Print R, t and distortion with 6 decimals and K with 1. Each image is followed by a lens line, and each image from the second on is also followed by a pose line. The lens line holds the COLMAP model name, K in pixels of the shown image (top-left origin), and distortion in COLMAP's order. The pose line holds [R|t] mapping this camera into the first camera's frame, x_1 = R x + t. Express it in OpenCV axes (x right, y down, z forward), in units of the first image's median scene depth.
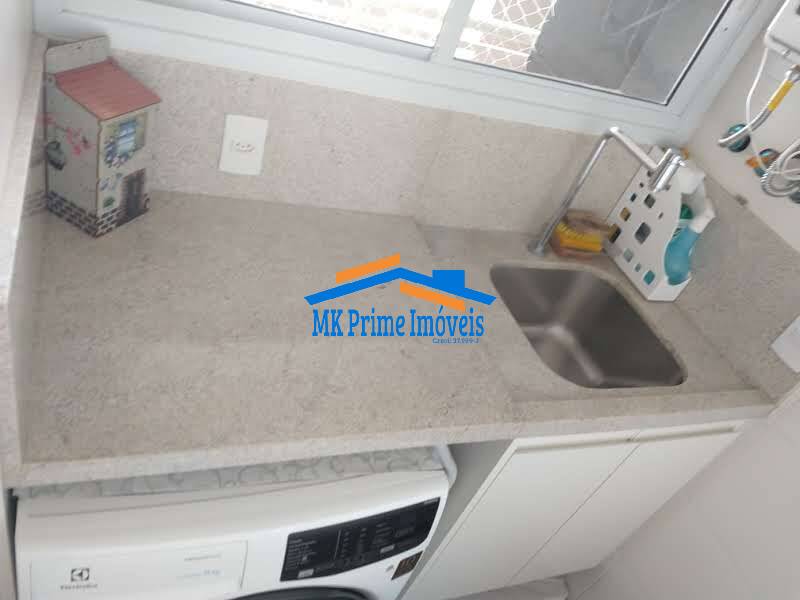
lens RADIAL K [[620.3, 0, 400.0], [0, 620.3, 300.0], [0, 0, 1]] dist [0.273564, -0.396582]
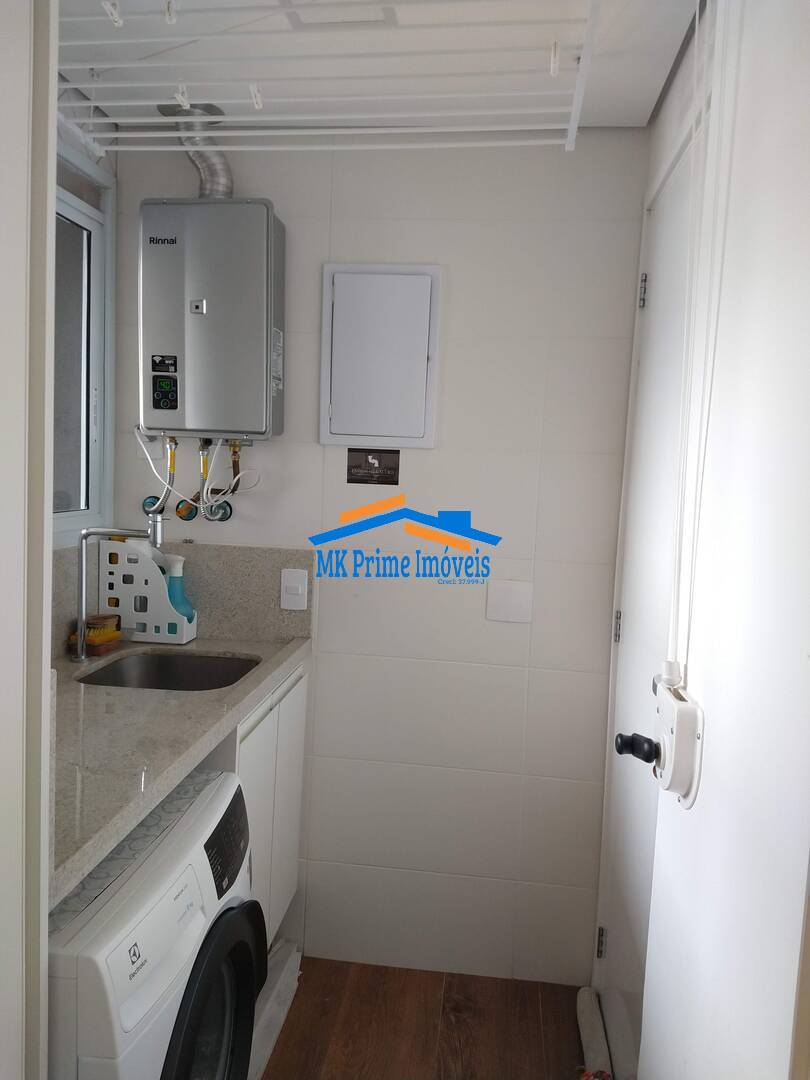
lens RADIAL K [[828.0, 0, 402.8], [0, 828.0, 534.3], [0, 0, 1]] dist [0.222956, -0.384745]
pose [[0.435839, -0.371575, 0.819742, -0.627369], [0.642291, 0.766438, 0.005921, 0.095123], [-0.630482, 0.523932, 0.572703, -0.231485]]
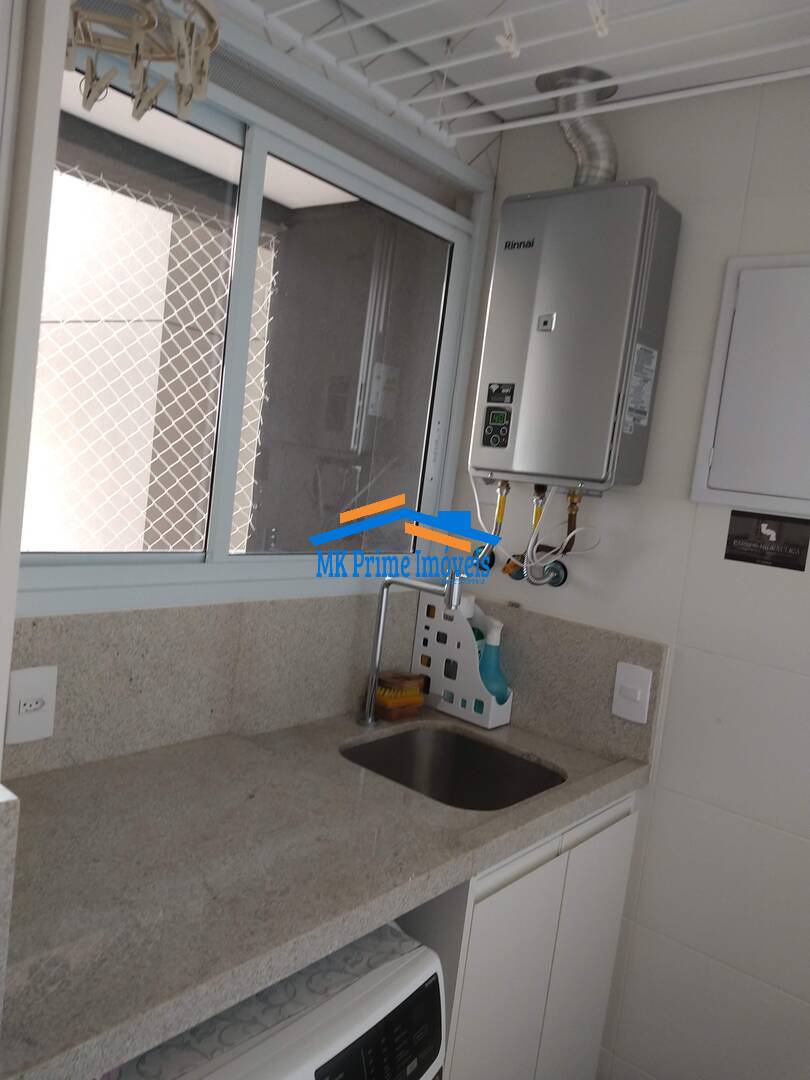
lens RADIAL K [[837.3, 0, 396.0], [0, 837.3, 527.5], [0, 0, 1]] dist [0.273564, -0.396582]
pose [[0.848068, -0.251434, 0.466435, -0.251809], [0.438966, 0.826407, -0.352646, 0.141077], [-0.296798, 0.503817, 0.811221, -0.142782]]
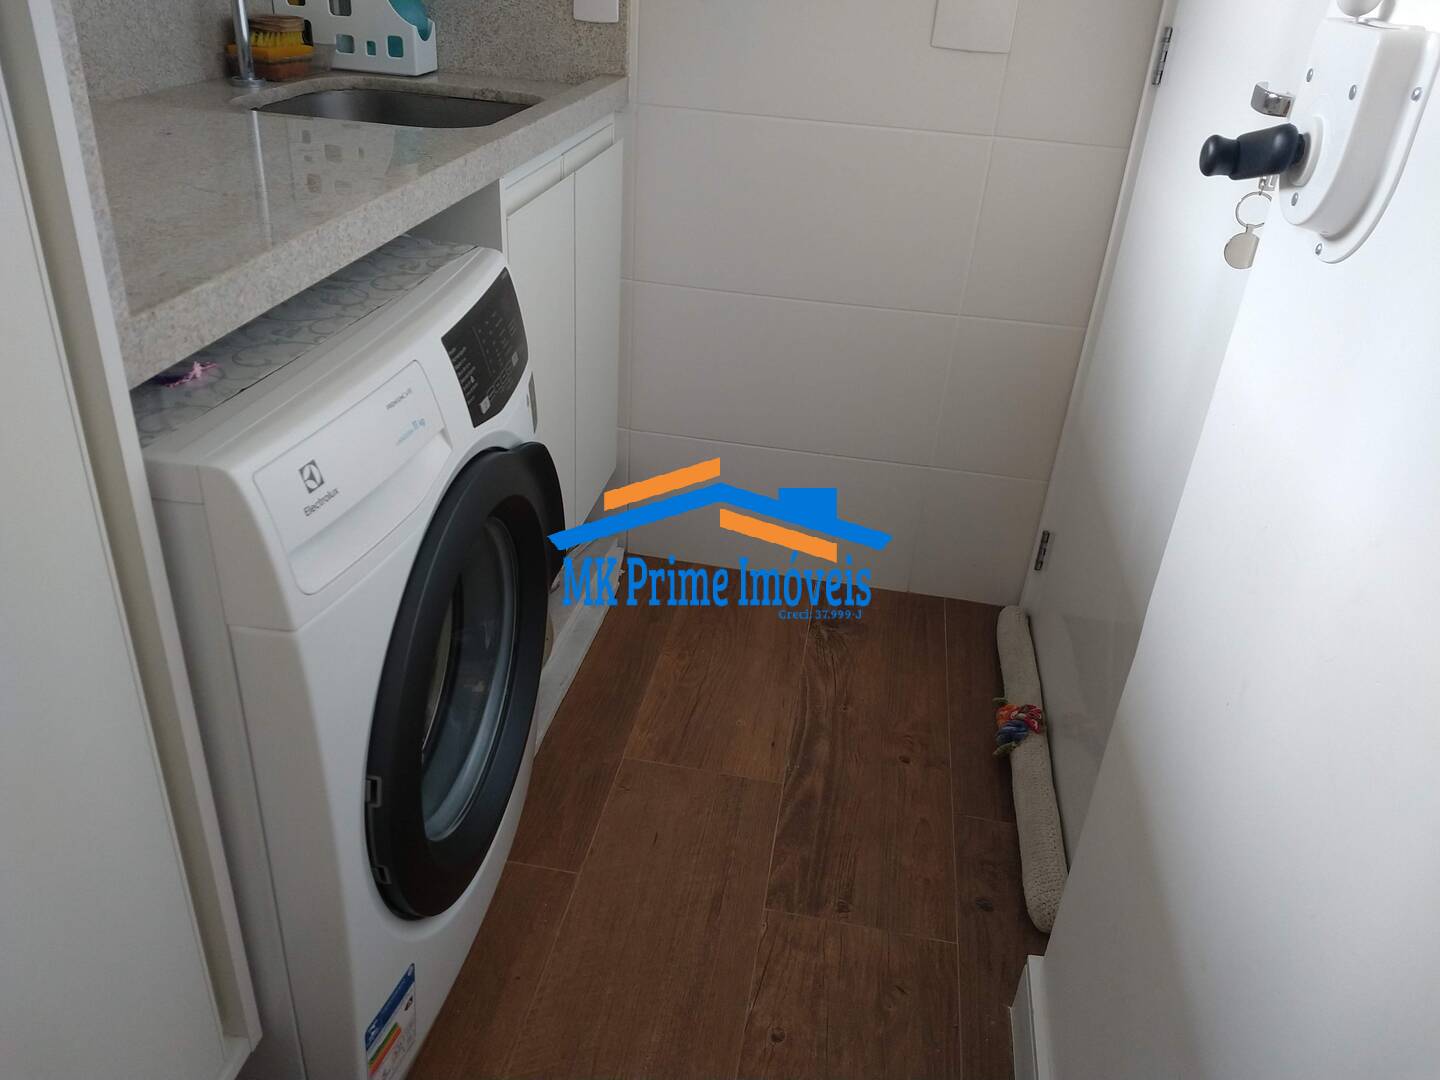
lens RADIAL K [[1104.0, 0, 711.9], [0, 1104.0, 545.1], [0, 0, 1]] dist [0.222956, -0.384745]
pose [[0.486811, -0.654809, 0.578135, -0.512684], [0.625479, 0.723313, 0.292565, 0.210637], [-0.609747, 0.219188, 0.761686, -0.022921]]
